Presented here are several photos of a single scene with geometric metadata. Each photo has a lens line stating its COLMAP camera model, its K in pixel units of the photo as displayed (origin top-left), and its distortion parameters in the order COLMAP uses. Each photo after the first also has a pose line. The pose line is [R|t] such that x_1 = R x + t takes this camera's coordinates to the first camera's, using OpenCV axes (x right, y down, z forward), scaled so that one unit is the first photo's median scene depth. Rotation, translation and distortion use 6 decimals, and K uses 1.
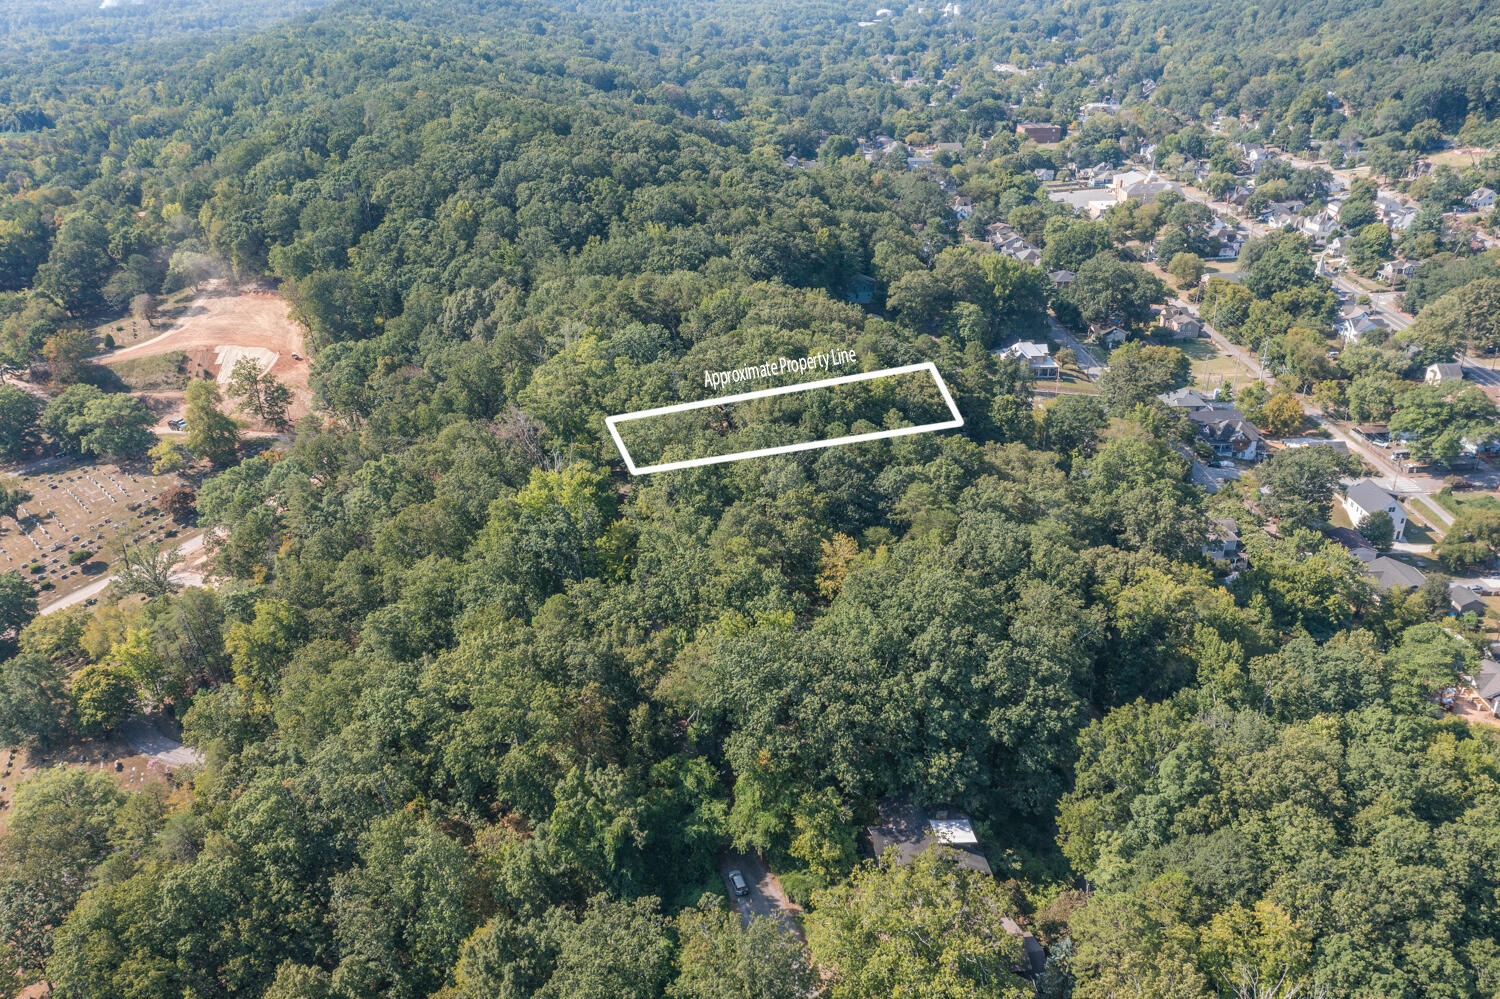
lens RADIAL K [[1182.5, 0, 746.5], [0, 1182.5, 495.5], [0, 0, 1]] dist [-0.006827, 0.006152]
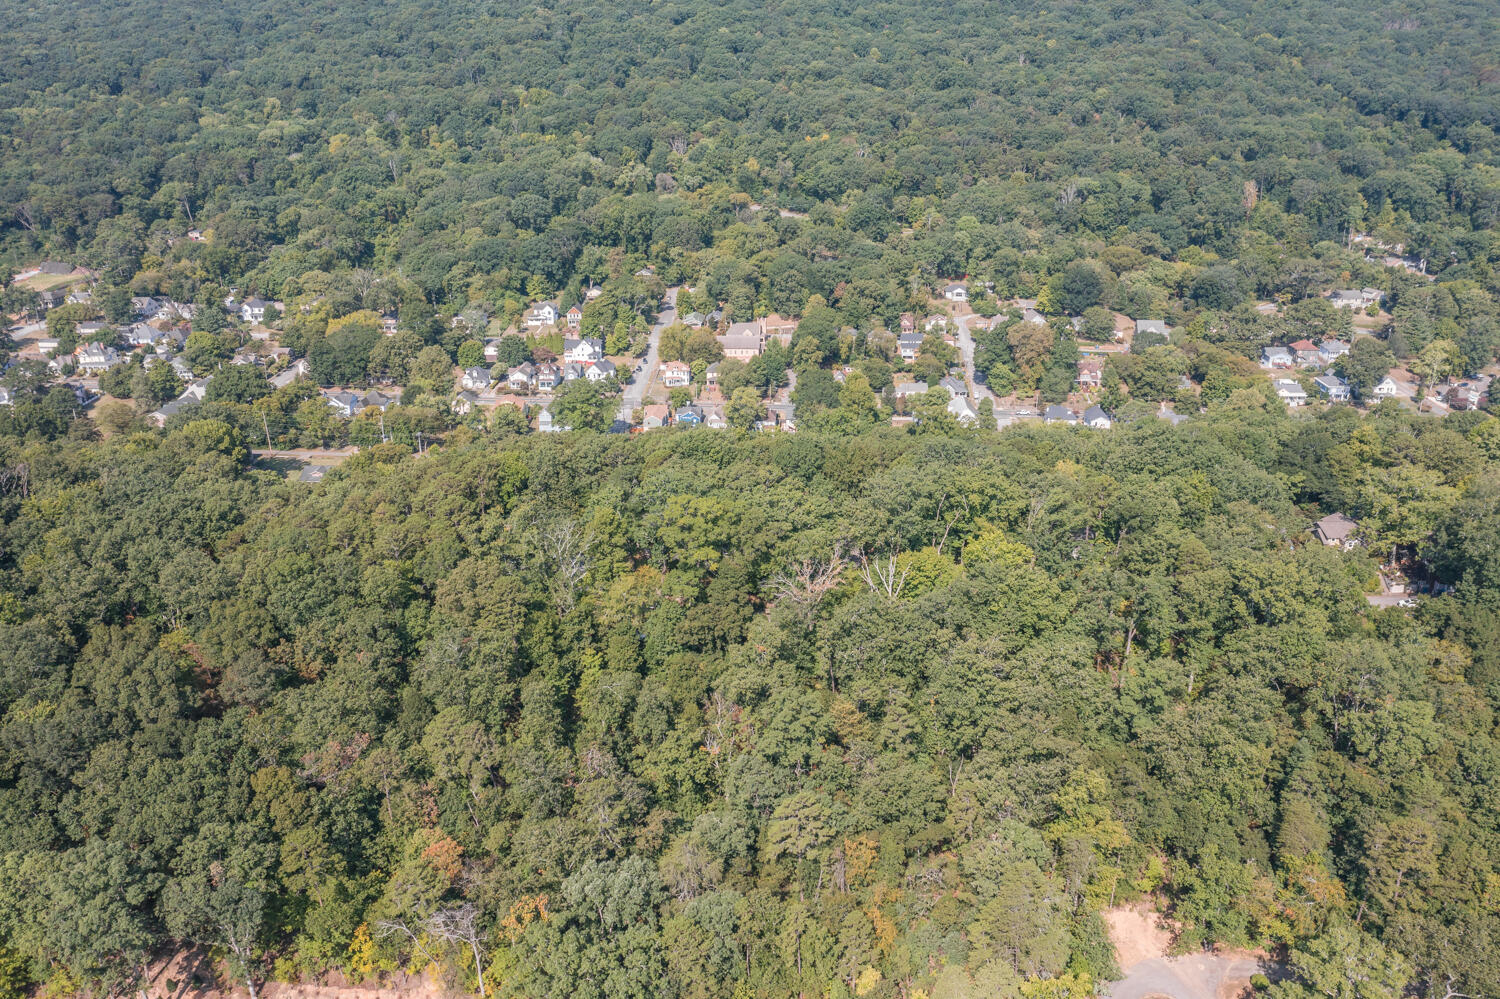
lens RADIAL K [[1182.5, 0, 740.7], [0, 1182.5, 498.6], [0, 0, 1]] dist [-0.006827, 0.006152]
pose [[0.092409, -0.335041, 0.937661, -0.777360], [0.434094, 0.861045, 0.264884, -0.284168], [-0.896115, 0.382555, 0.225008, 0.633231]]
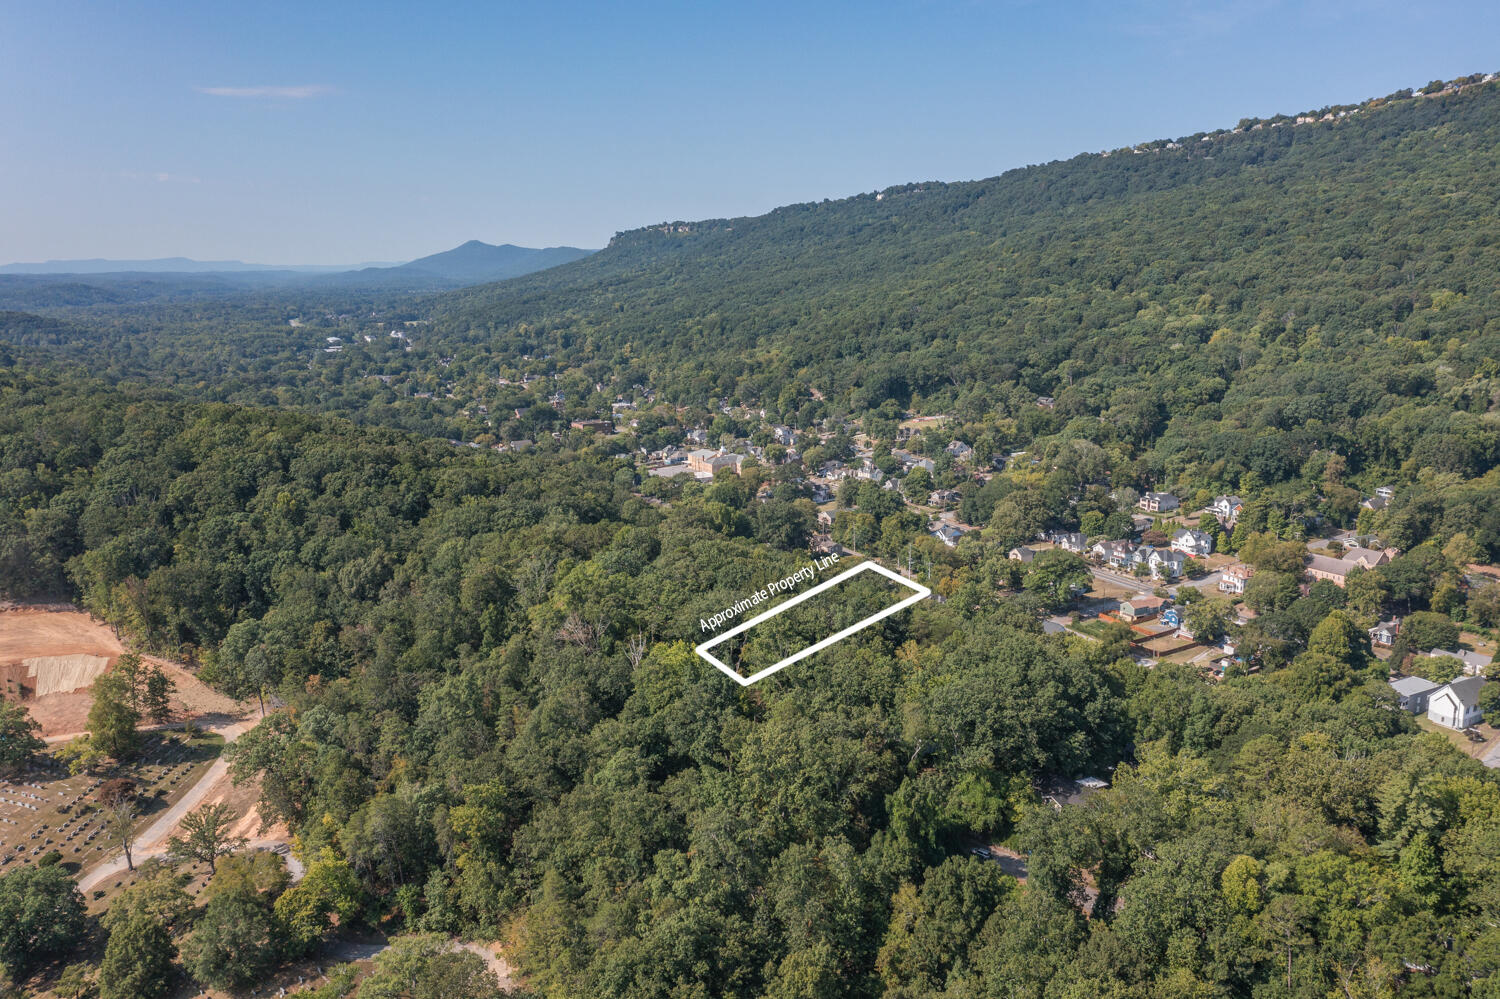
lens RADIAL K [[1182.5, 0, 743.7], [0, 1182.5, 498.2], [0, 0, 1]] dist [-0.006827, 0.006152]
pose [[0.882258, -0.082569, 0.463469, -0.464707], [0.196946, 0.958942, -0.204066, 0.073118], [-0.427590, 0.271317, 0.862296, -0.135864]]
